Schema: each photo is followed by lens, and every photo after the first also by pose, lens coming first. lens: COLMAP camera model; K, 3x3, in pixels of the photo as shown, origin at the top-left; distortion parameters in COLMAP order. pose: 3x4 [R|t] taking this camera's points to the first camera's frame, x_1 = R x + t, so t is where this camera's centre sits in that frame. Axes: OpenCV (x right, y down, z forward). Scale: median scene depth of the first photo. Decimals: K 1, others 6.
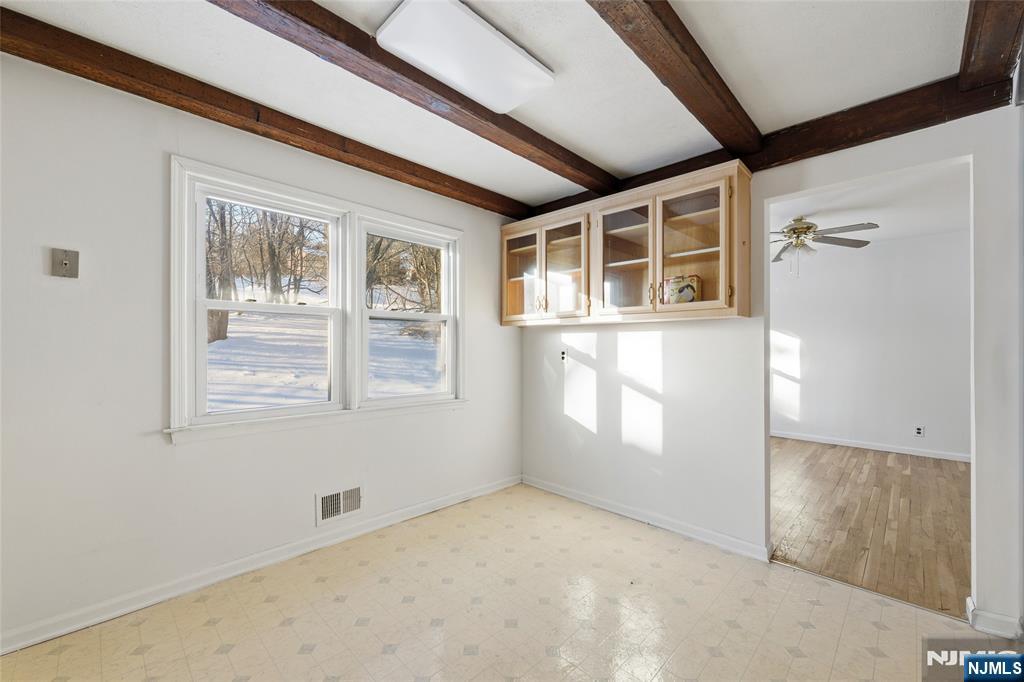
lens RADIAL K [[408.1, 0, 515.3], [0, 408.1, 343.0], [0, 0, 1]] dist [-0.001841, 0.000913]
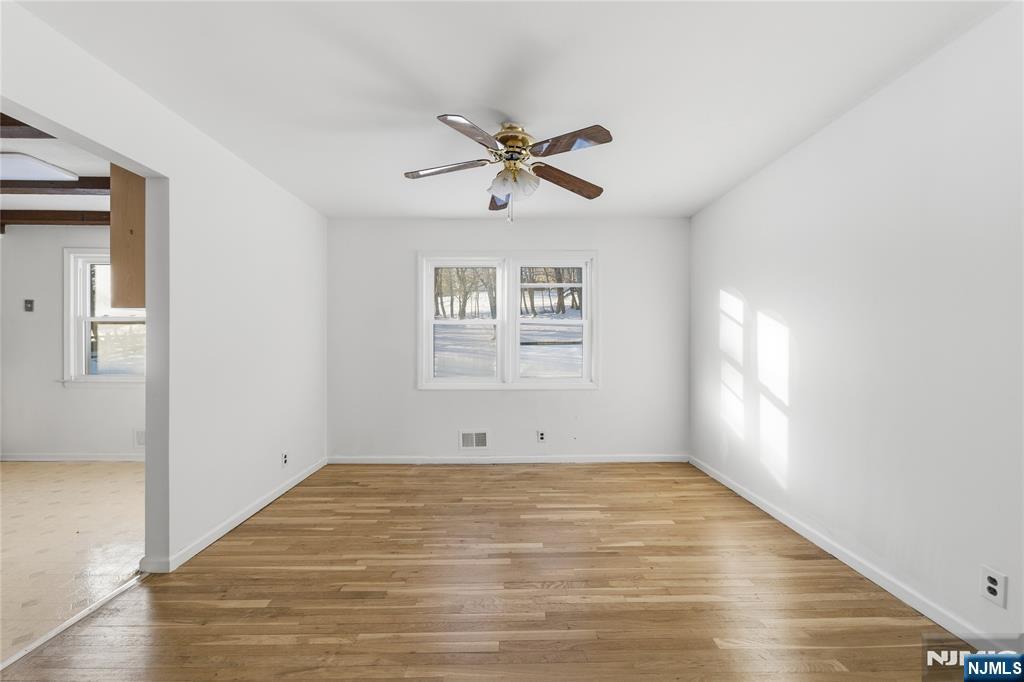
lens RADIAL K [[408.1, 0, 516.5], [0, 408.1, 341.8], [0, 0, 1]] dist [-0.001841, 0.000913]
pose [[0.715694, -0.001461, -0.698413, 1.534725], [0.002737, 0.999996, 0.000712, 0.012325], [0.698409, -0.002421, 0.715695, 0.765718]]
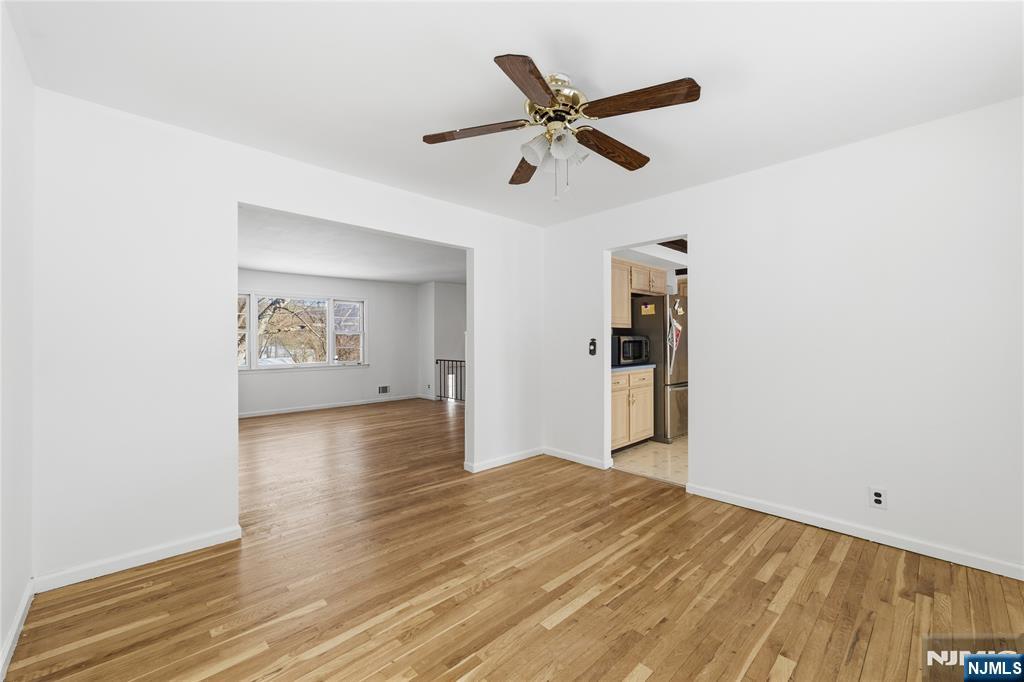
lens RADIAL K [[408.1, 0, 503.1], [0, 408.1, 343.7], [0, 0, 1]] dist [-0.001841, 0.000913]
pose [[-0.998138, 0.000491, 0.060990, 0.991407], [0.000630, 0.999997, 0.002263, 0.015294], [-0.060989, 0.002298, -0.998136, 2.046418]]
